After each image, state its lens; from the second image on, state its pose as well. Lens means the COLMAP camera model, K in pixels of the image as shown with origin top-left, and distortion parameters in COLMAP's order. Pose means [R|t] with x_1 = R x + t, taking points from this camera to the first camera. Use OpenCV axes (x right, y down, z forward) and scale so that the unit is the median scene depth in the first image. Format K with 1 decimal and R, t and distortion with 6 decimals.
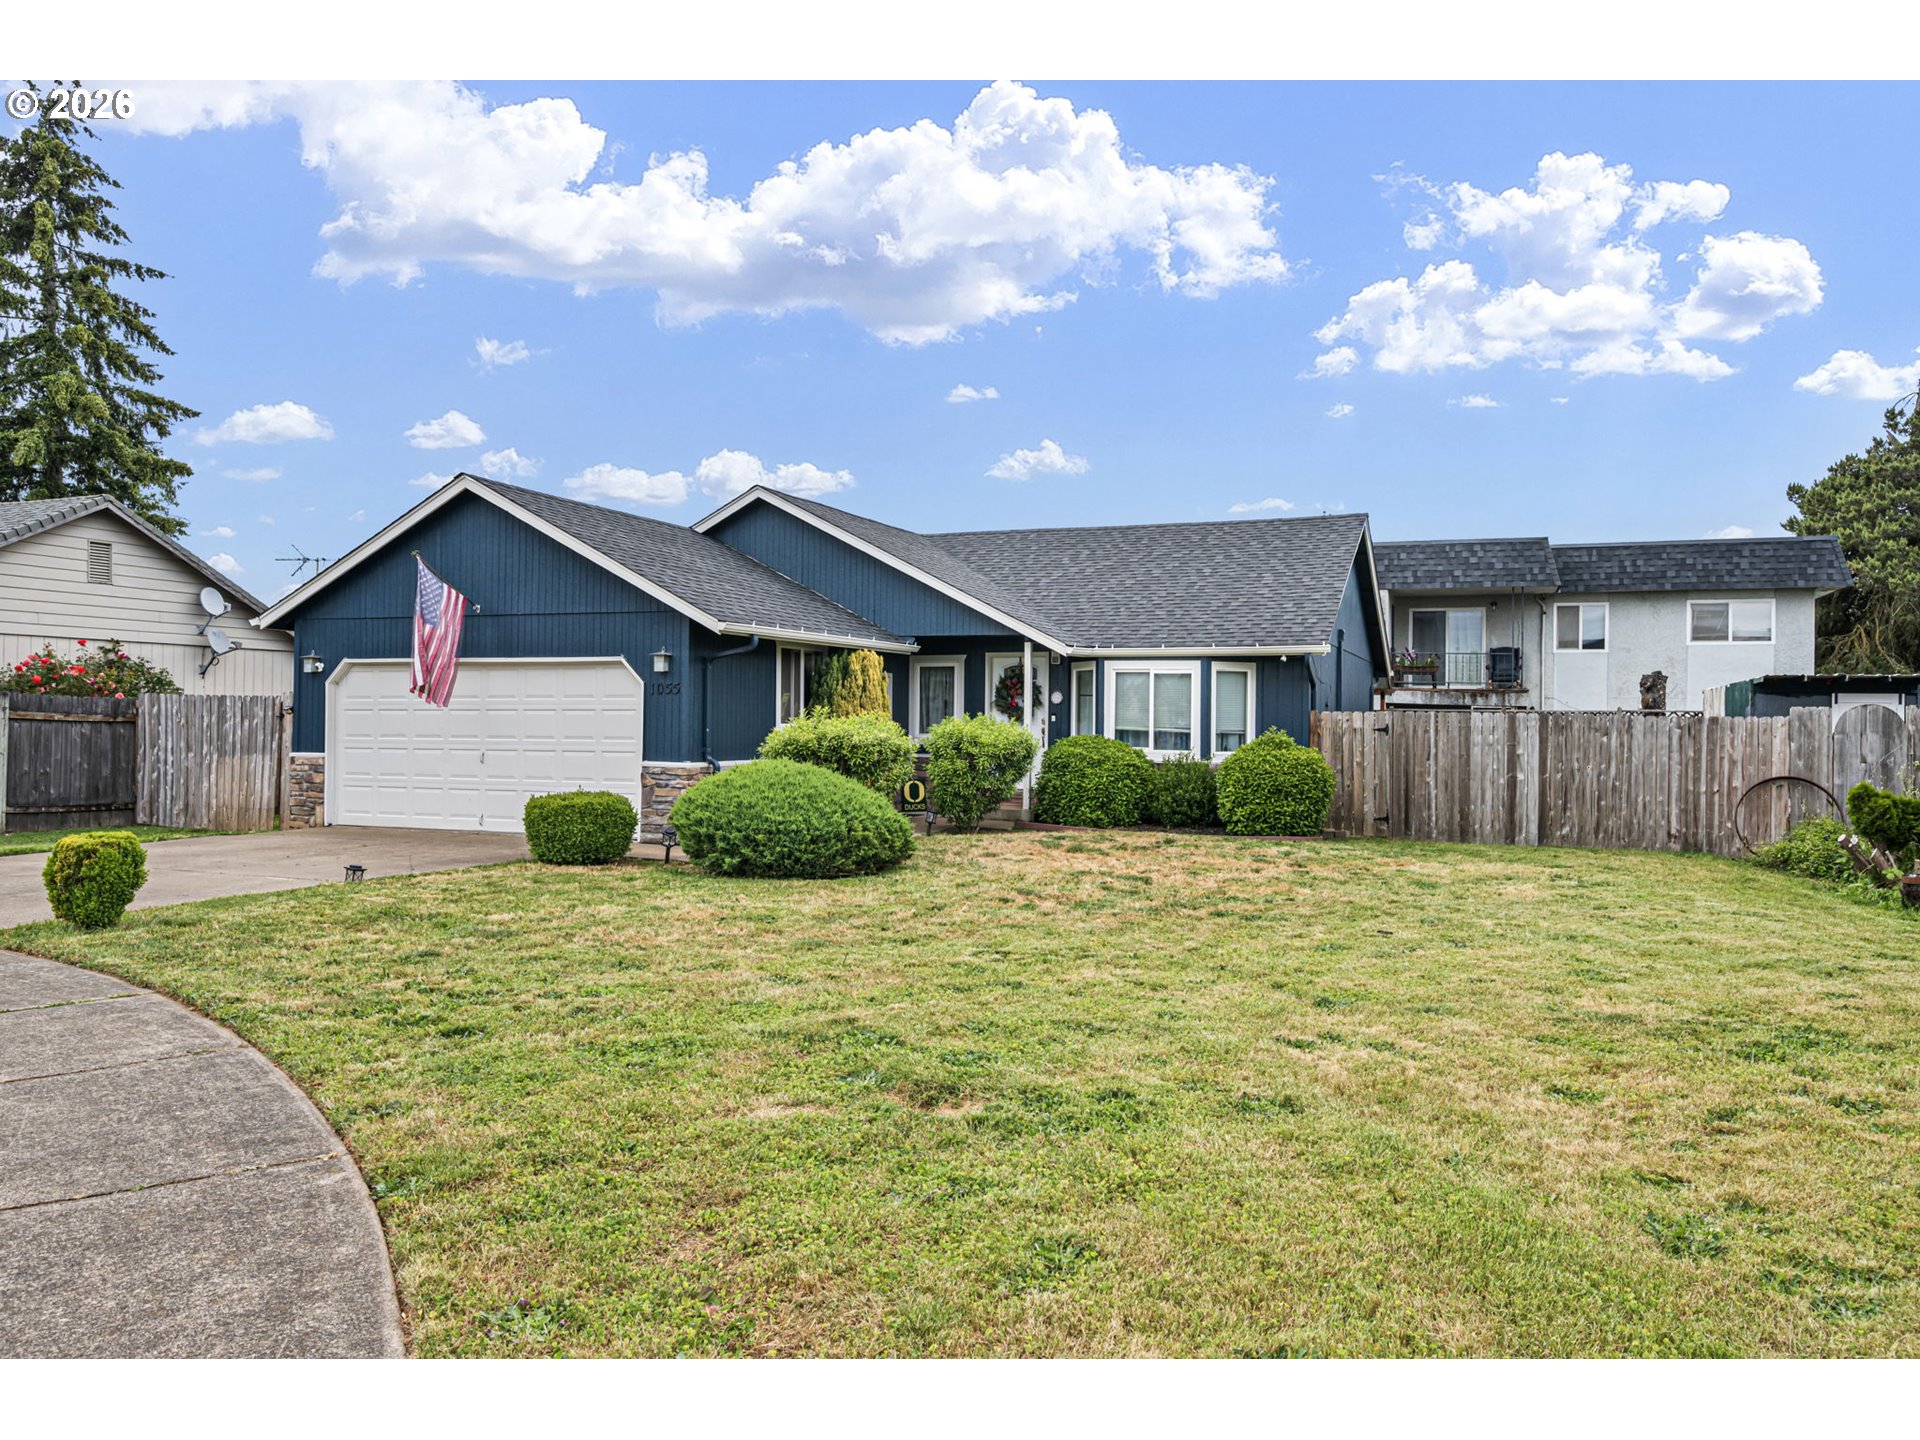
lens RADIAL K [[855.9, 0, 961.8], [0, 855.9, 716.4], [0, 0, 1]] dist [0.000005, -0.000168]
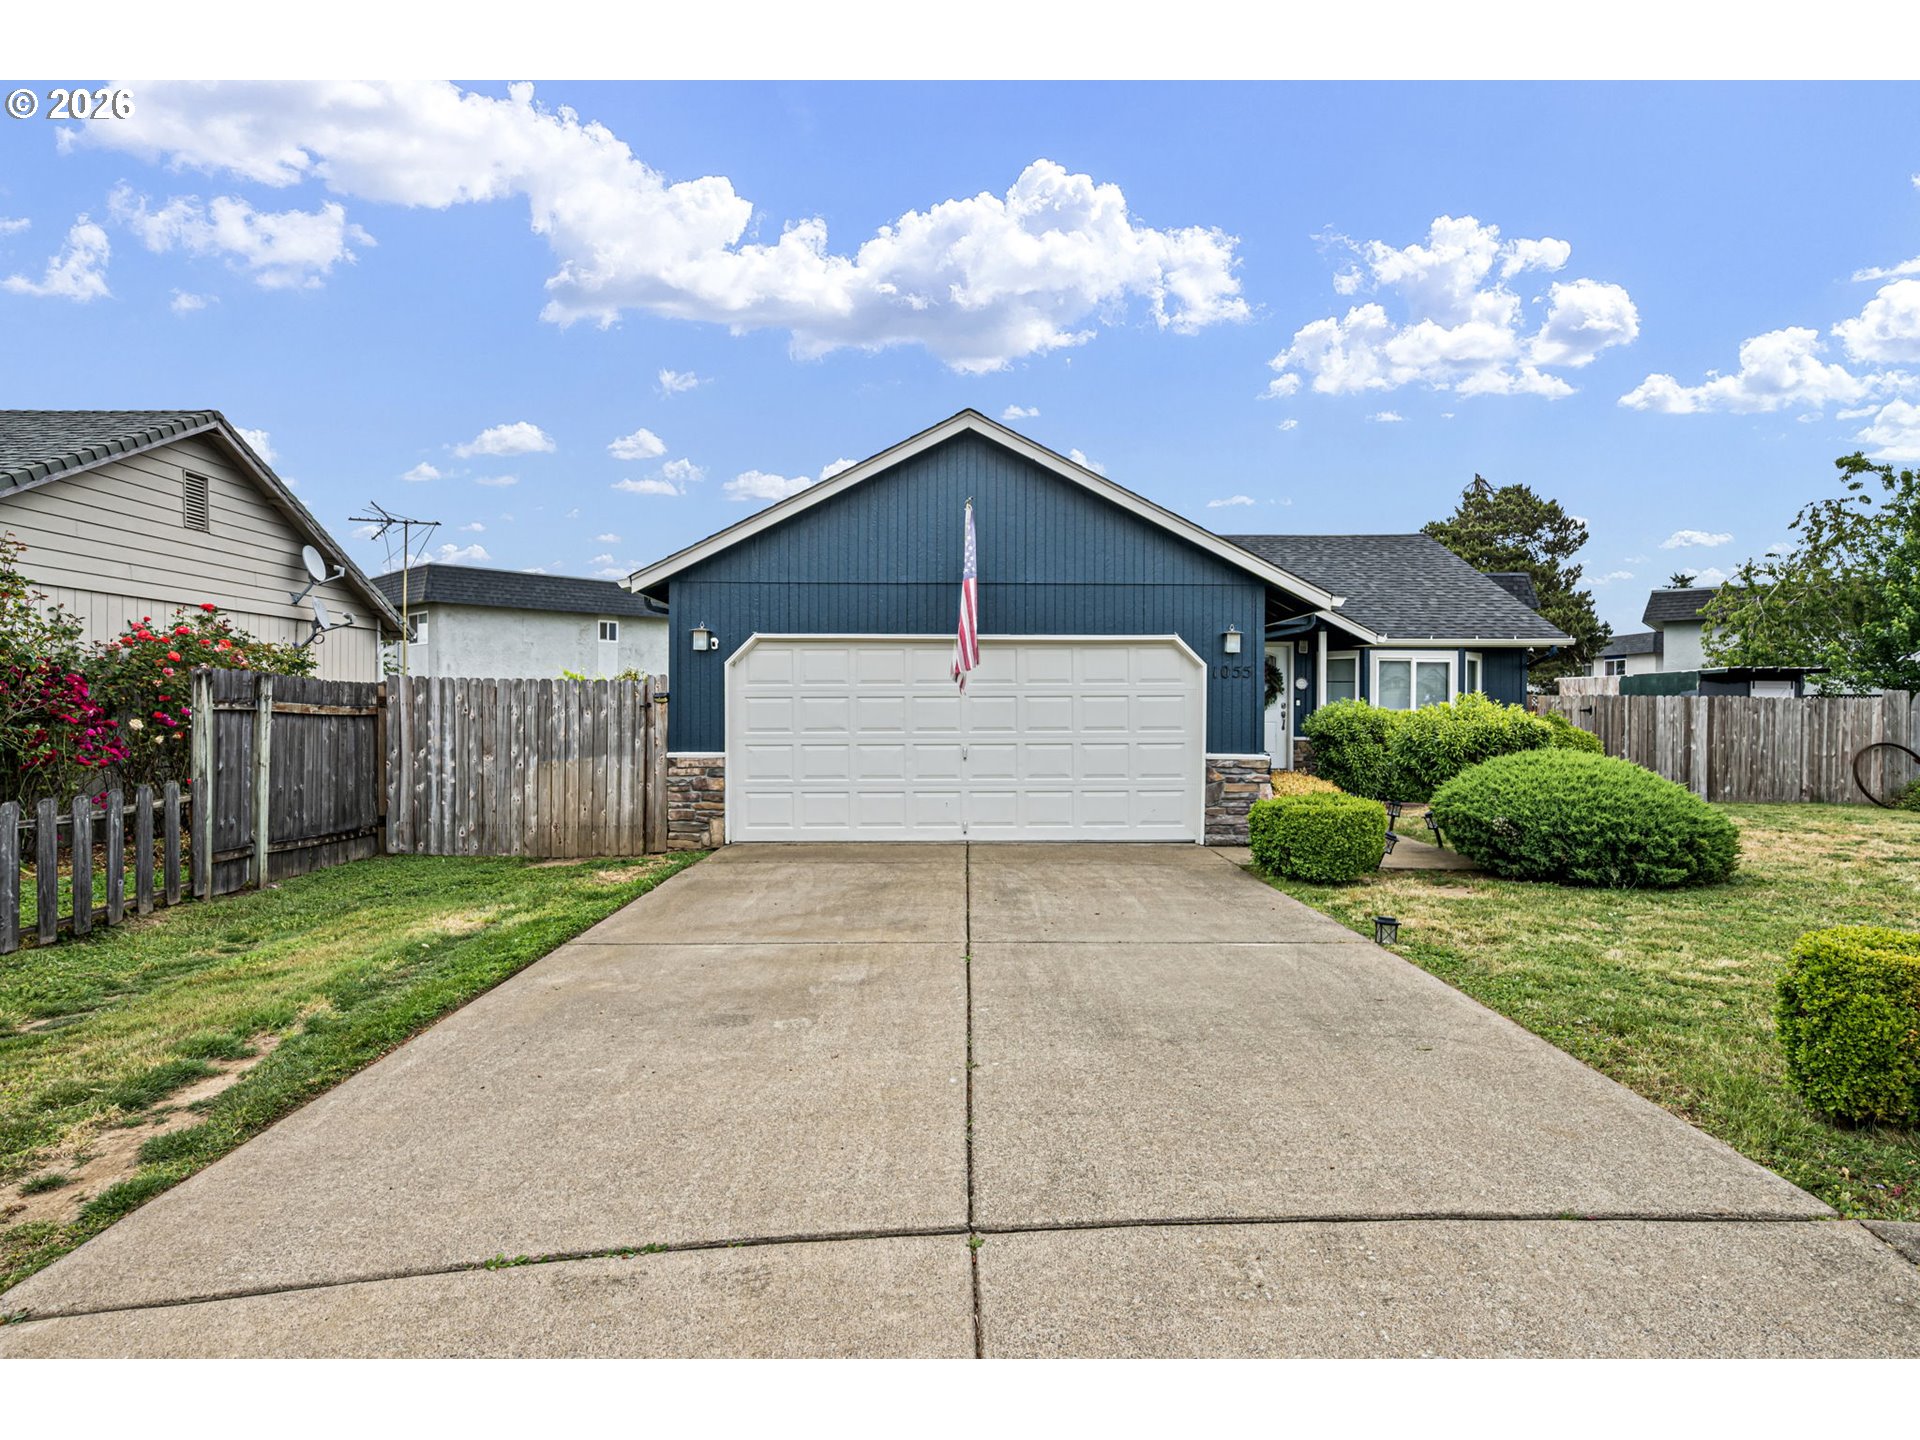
lens RADIAL K [[707.9, 0, 957.8], [0, 707.9, 709.3], [0, 0, 1]] dist [-0.000831, -0.000046]
pose [[0.966508, -0.008846, 0.256484, -0.676693], [0.006278, 0.999922, 0.010831, -0.002443], [-0.256560, -0.008858, 0.966488, 0.300572]]
